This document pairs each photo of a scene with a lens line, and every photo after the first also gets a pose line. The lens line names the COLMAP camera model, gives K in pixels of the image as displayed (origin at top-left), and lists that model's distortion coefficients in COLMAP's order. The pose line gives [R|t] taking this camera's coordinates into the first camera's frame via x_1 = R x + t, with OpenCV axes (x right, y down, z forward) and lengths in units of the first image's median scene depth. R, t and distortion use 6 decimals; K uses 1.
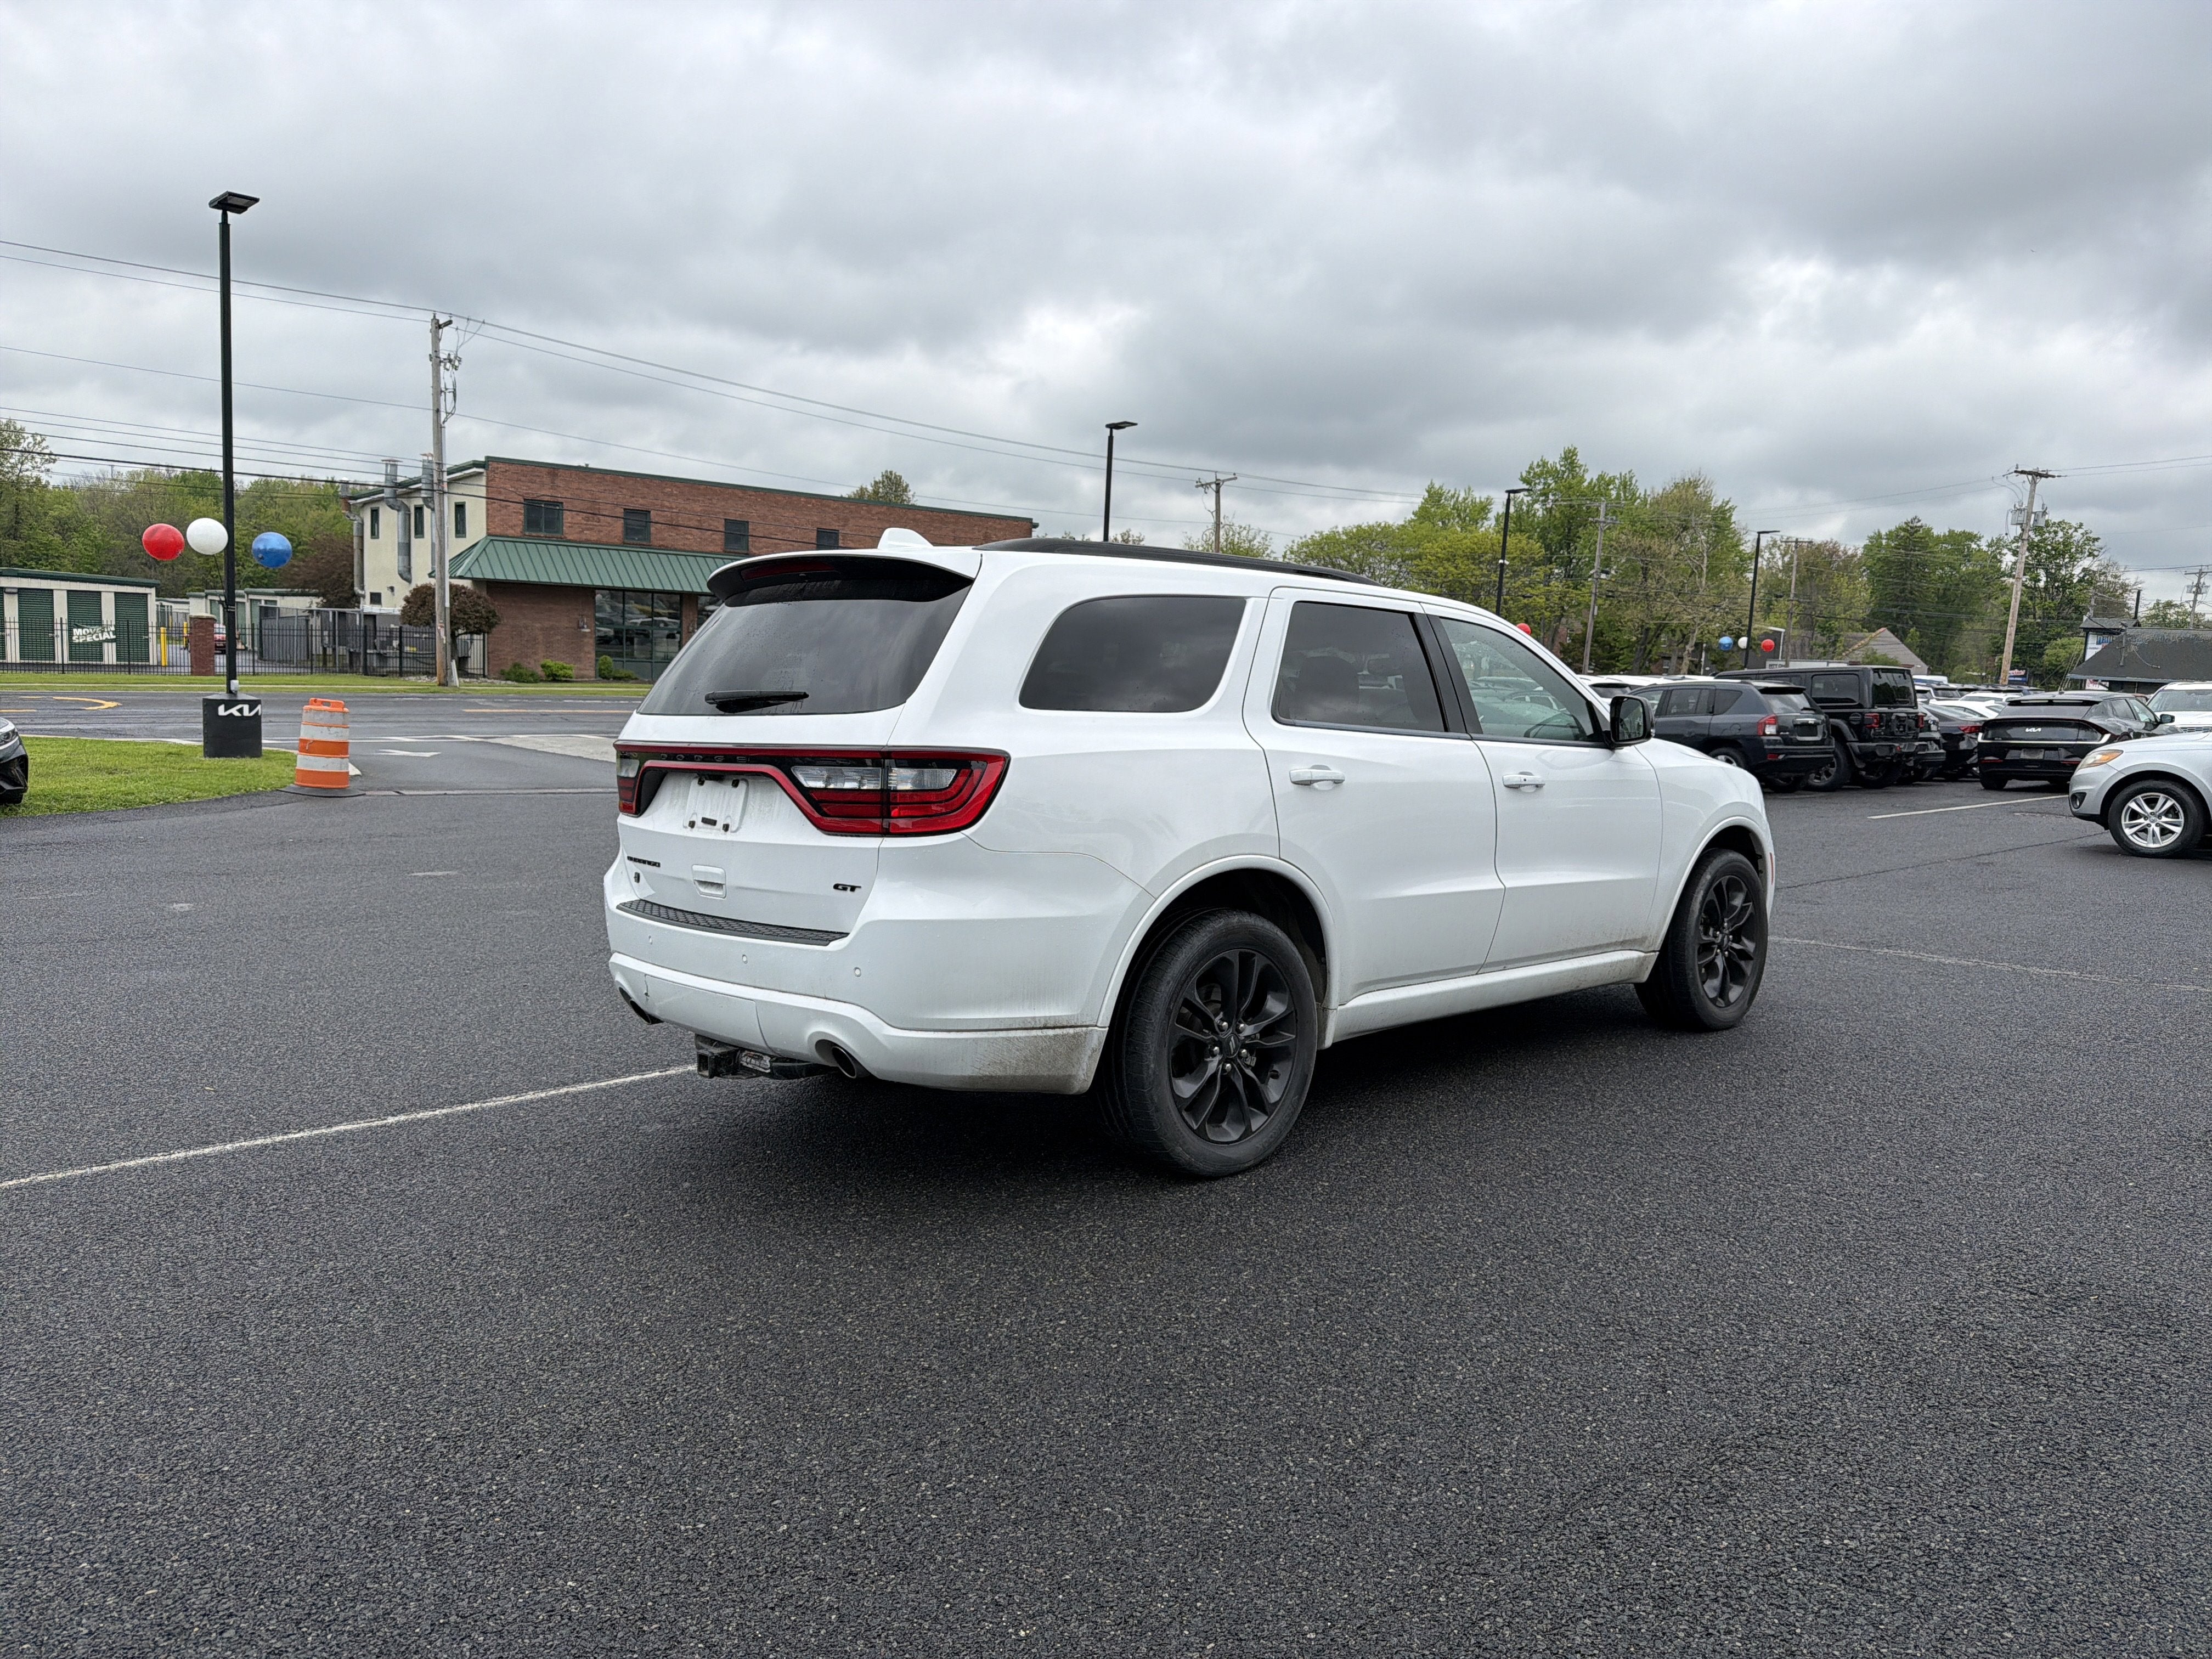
lens RADIAL K [[1546.7, 0, 1112.0], [0, 1546.7, 856.2], [0, 0, 1]] dist [0.093394, -0.113923]
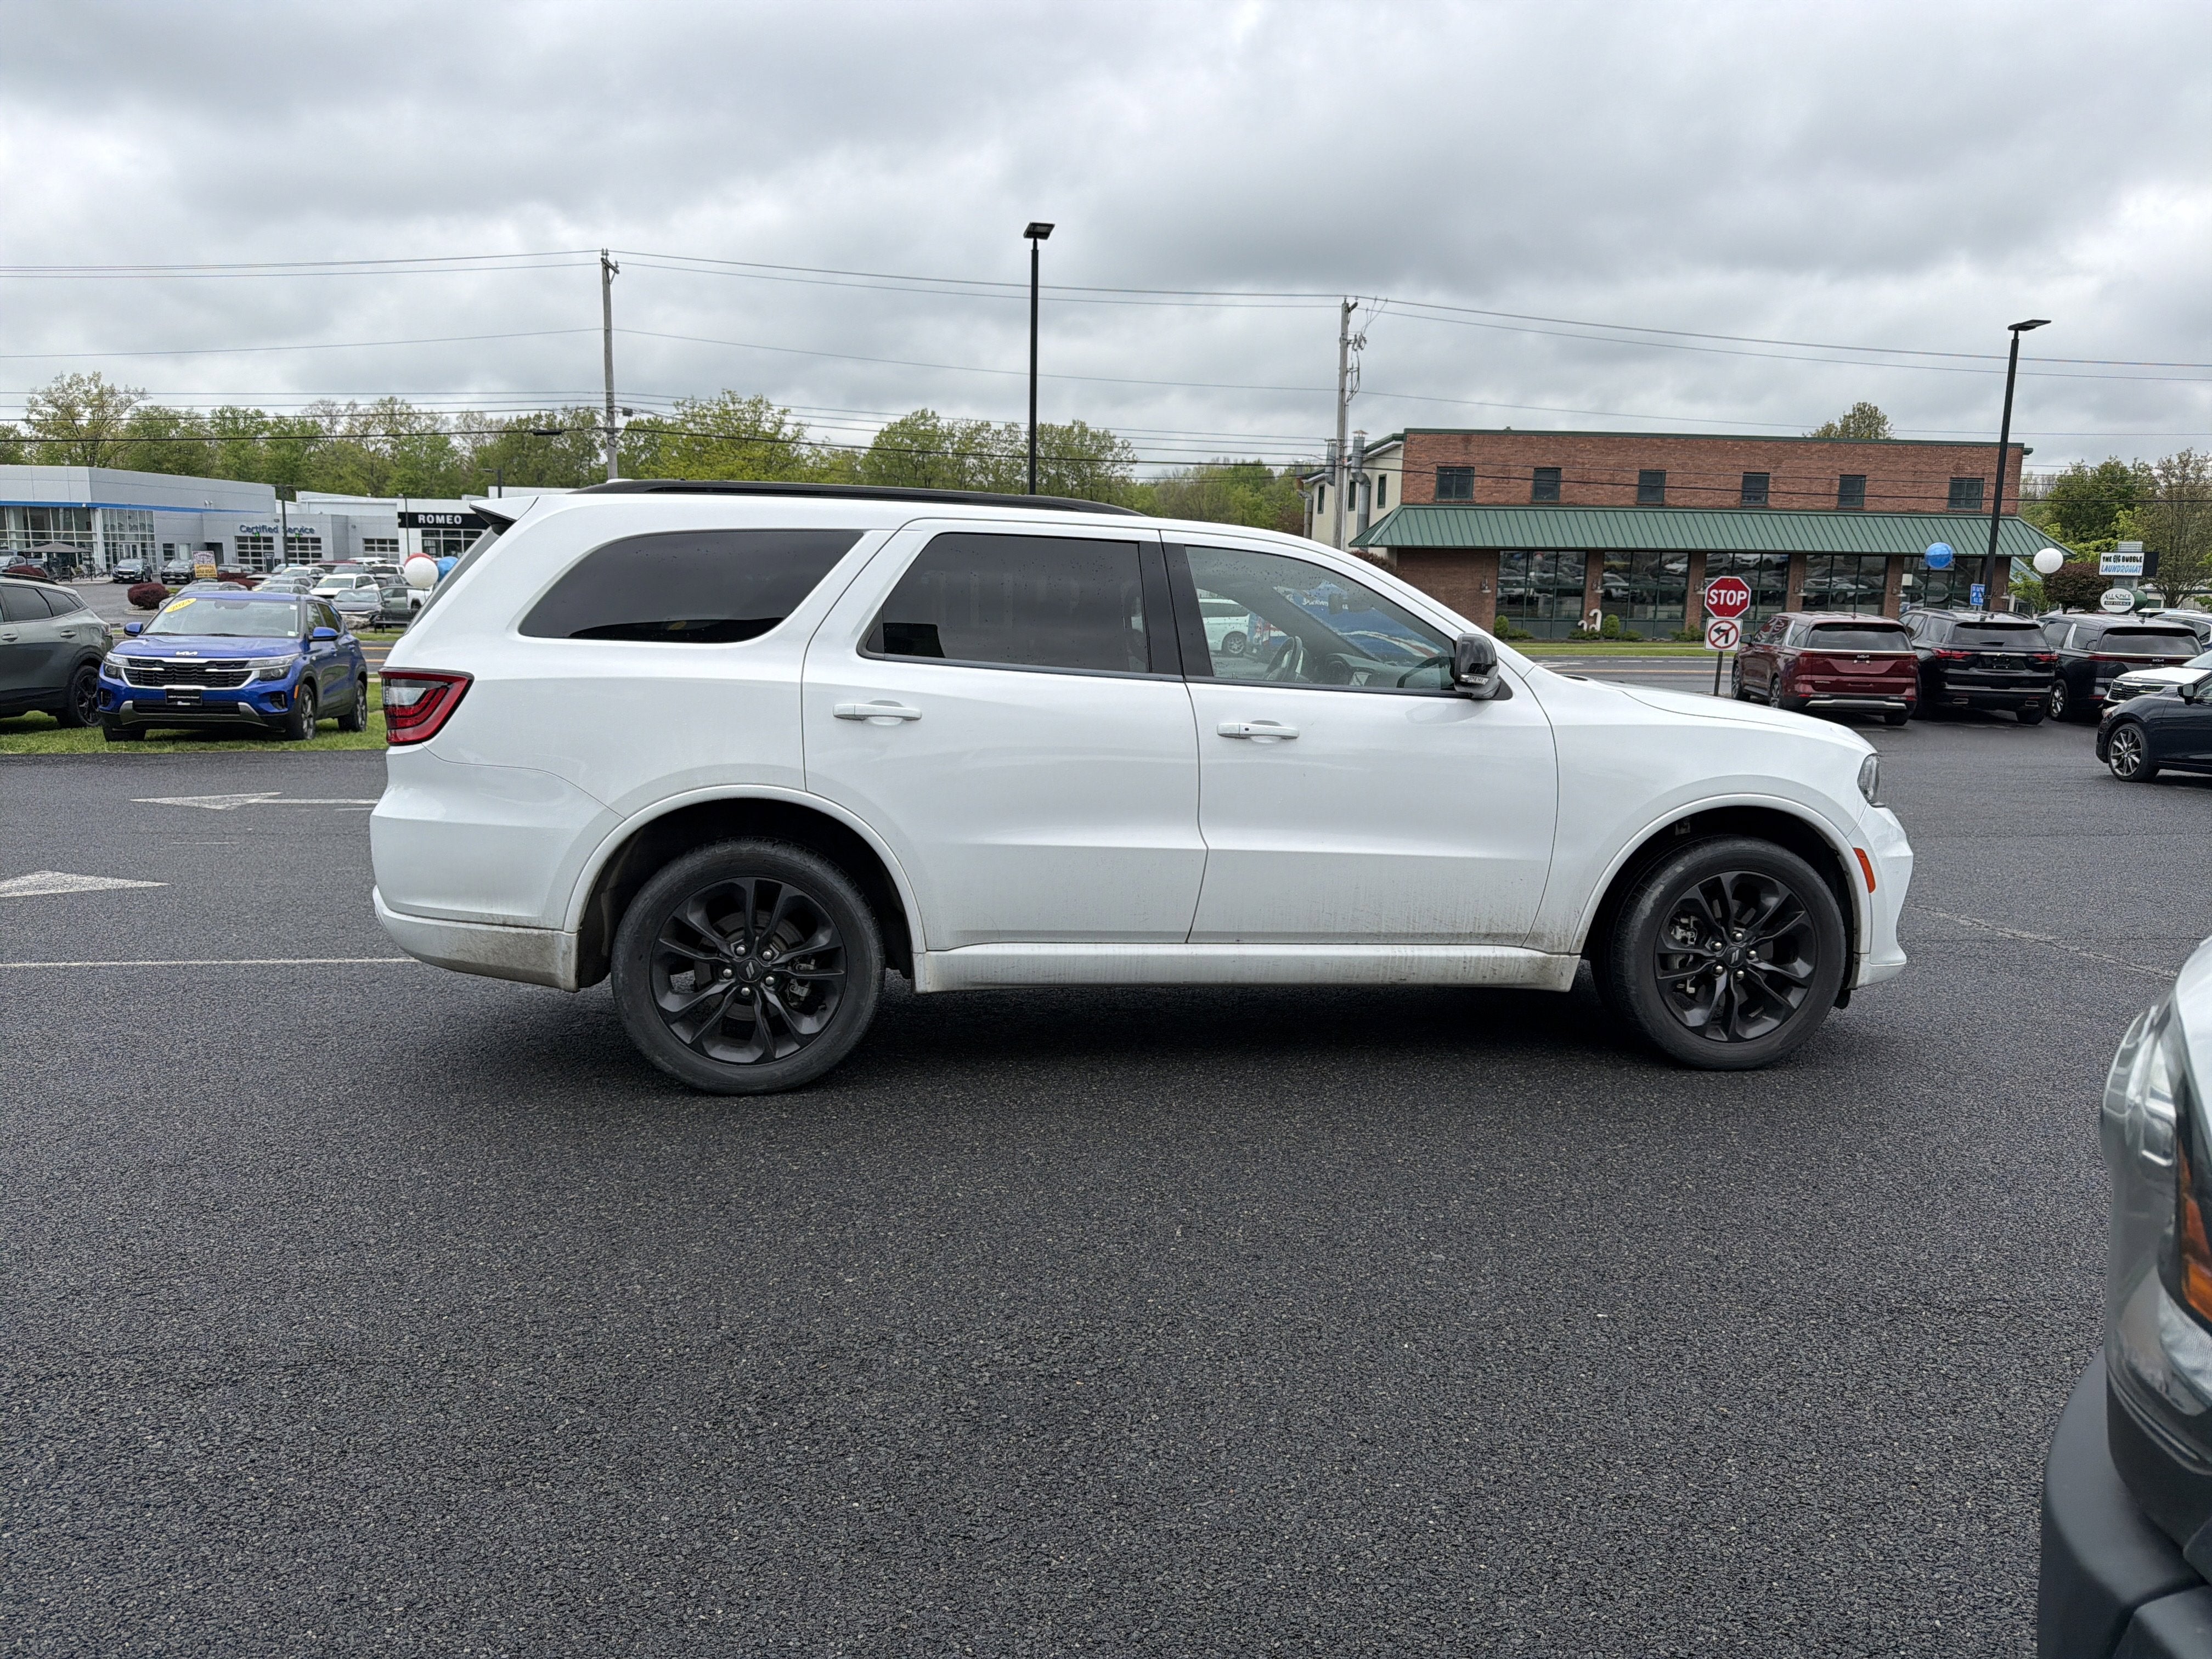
lens RADIAL K [[1546.7, 0, 1112.0], [0, 1546.7, 856.2], [0, 0, 1]] dist [0.093394, -0.113923]
pose [[0.821110, 0.077428, -0.565493, 0.573731], [-0.063481, 0.996998, 0.044334, -0.009542], [0.567228, -0.000505, 0.823560, 0.196081]]
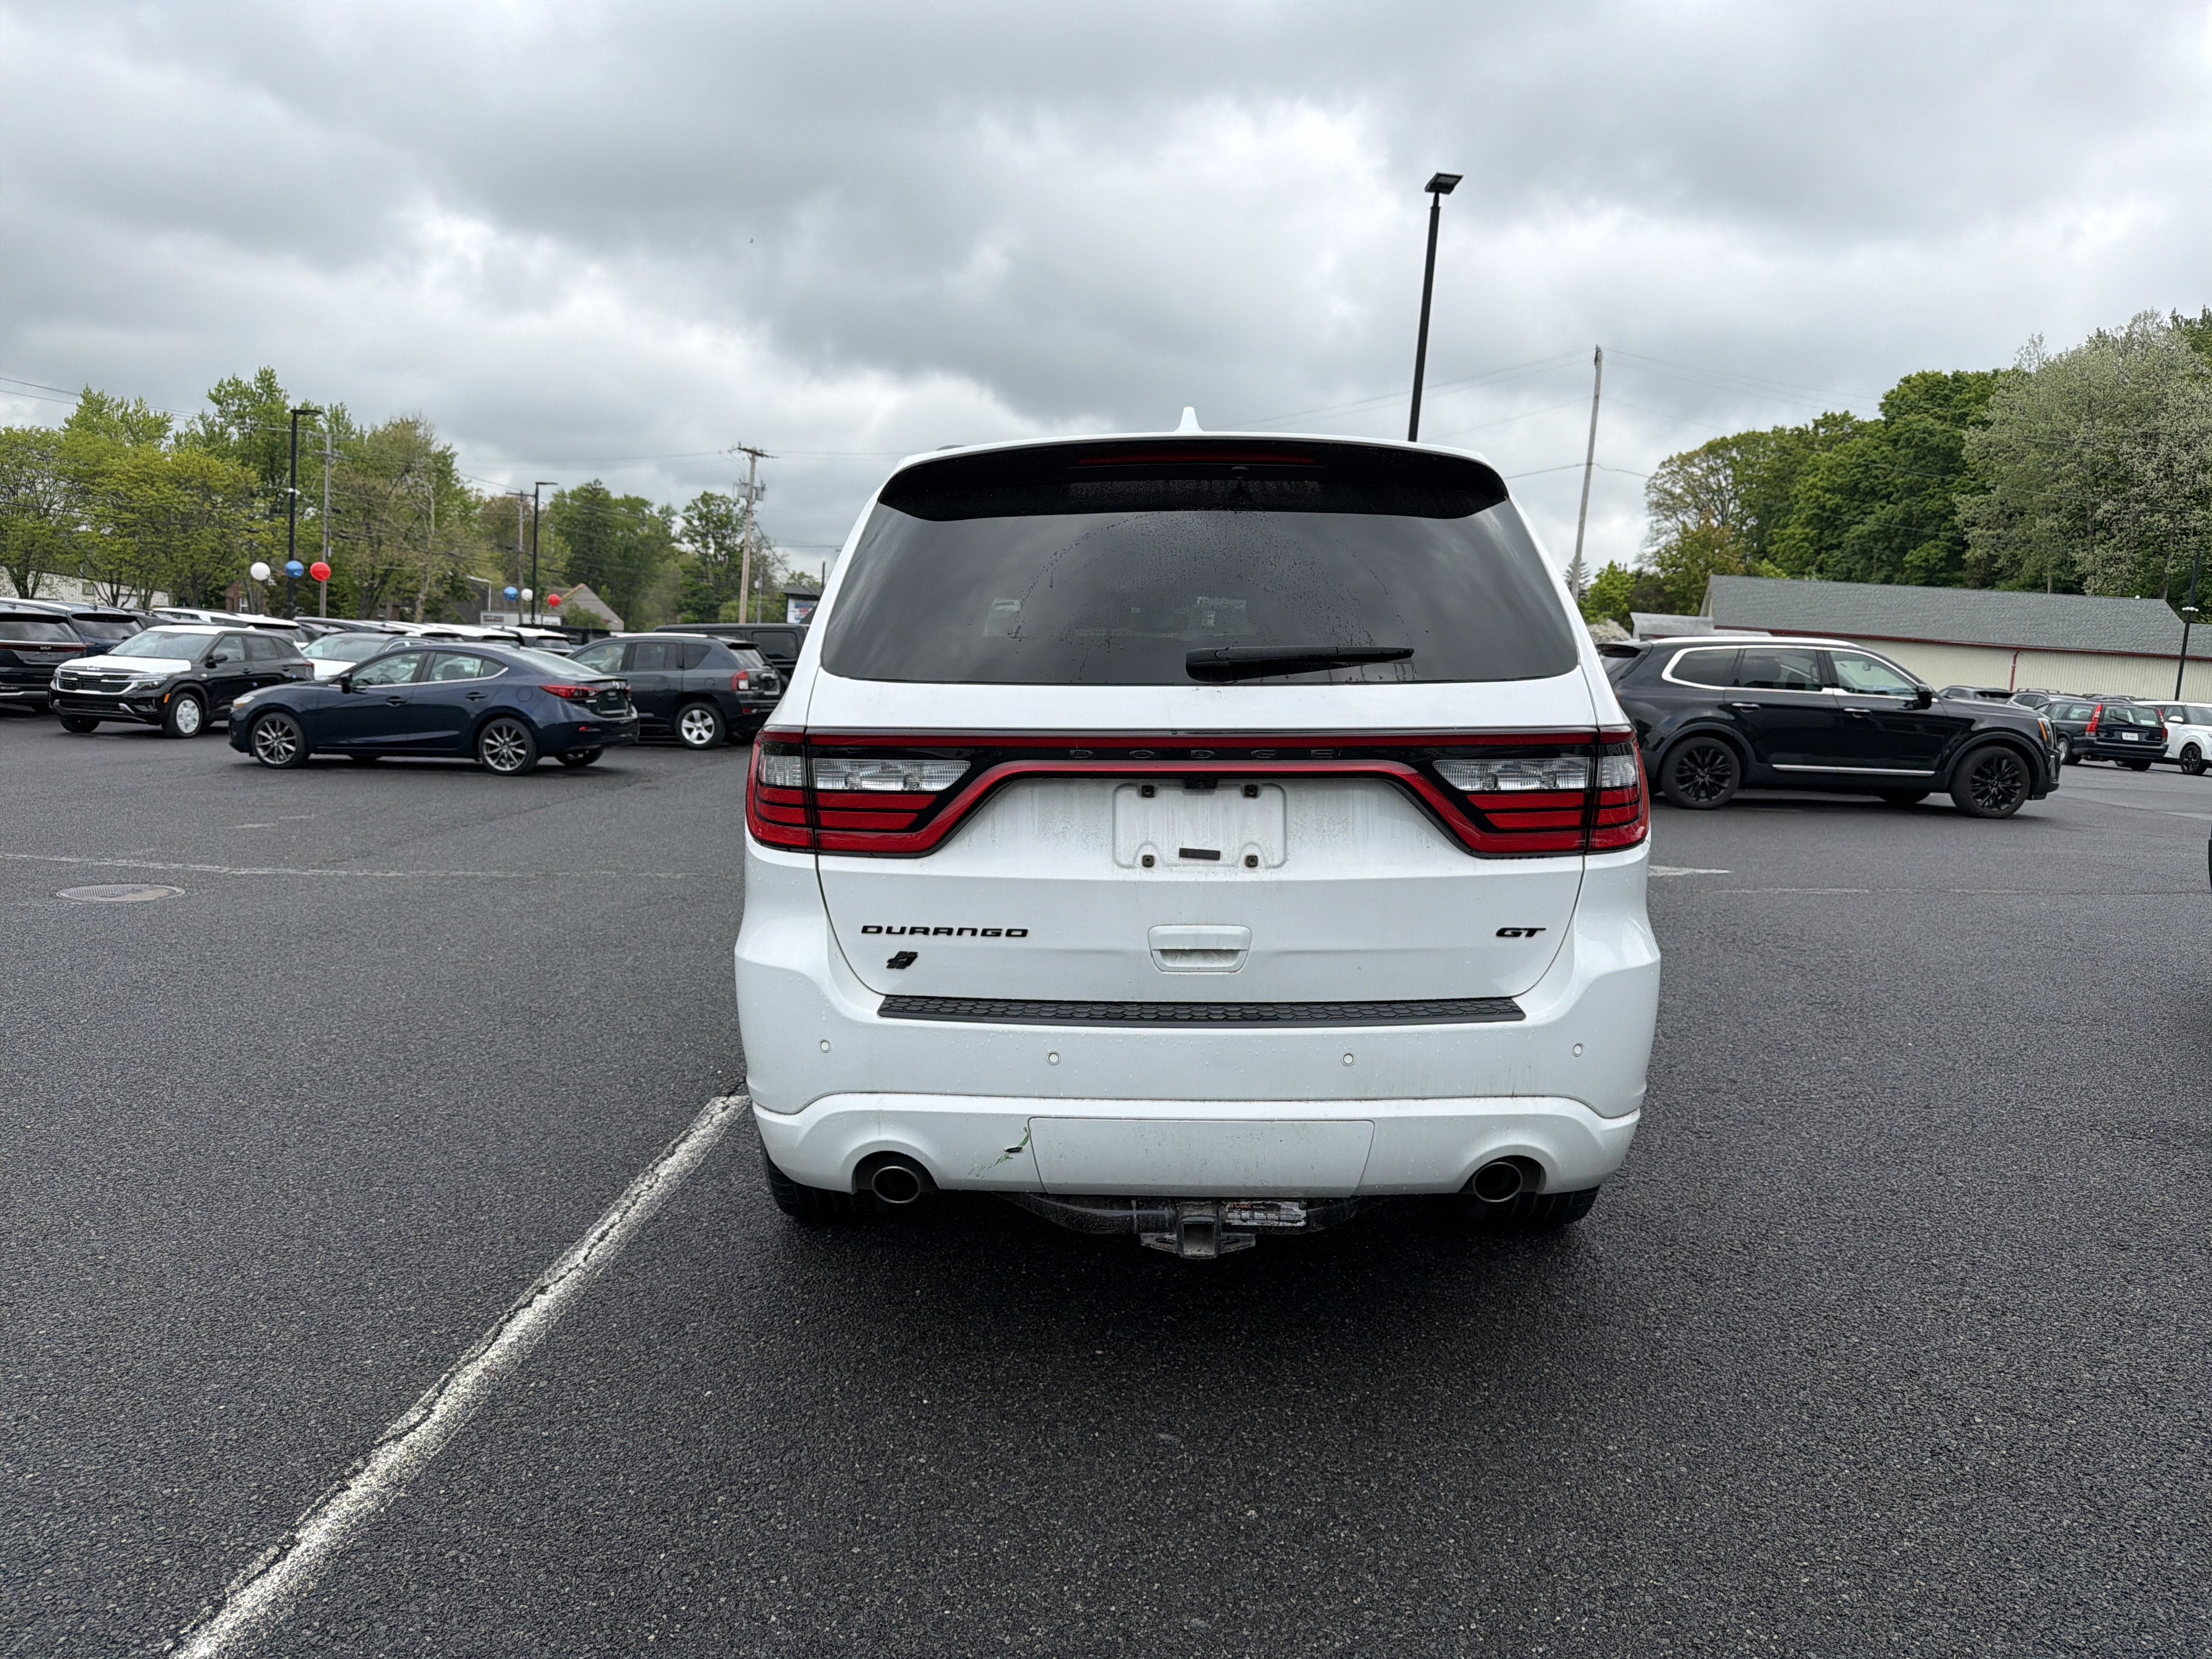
lens RADIAL K [[1600.8, 0, 1113.0], [0, 1600.8, 758.5], [0, 0, 1]] dist [0.004295, -0.003938]
pose [[0.711612, -0.037243, 0.701585, -0.459483], [0.060017, 0.998166, -0.007888, -0.036085], [-0.700004, 0.047720, 0.712543, 0.350378]]
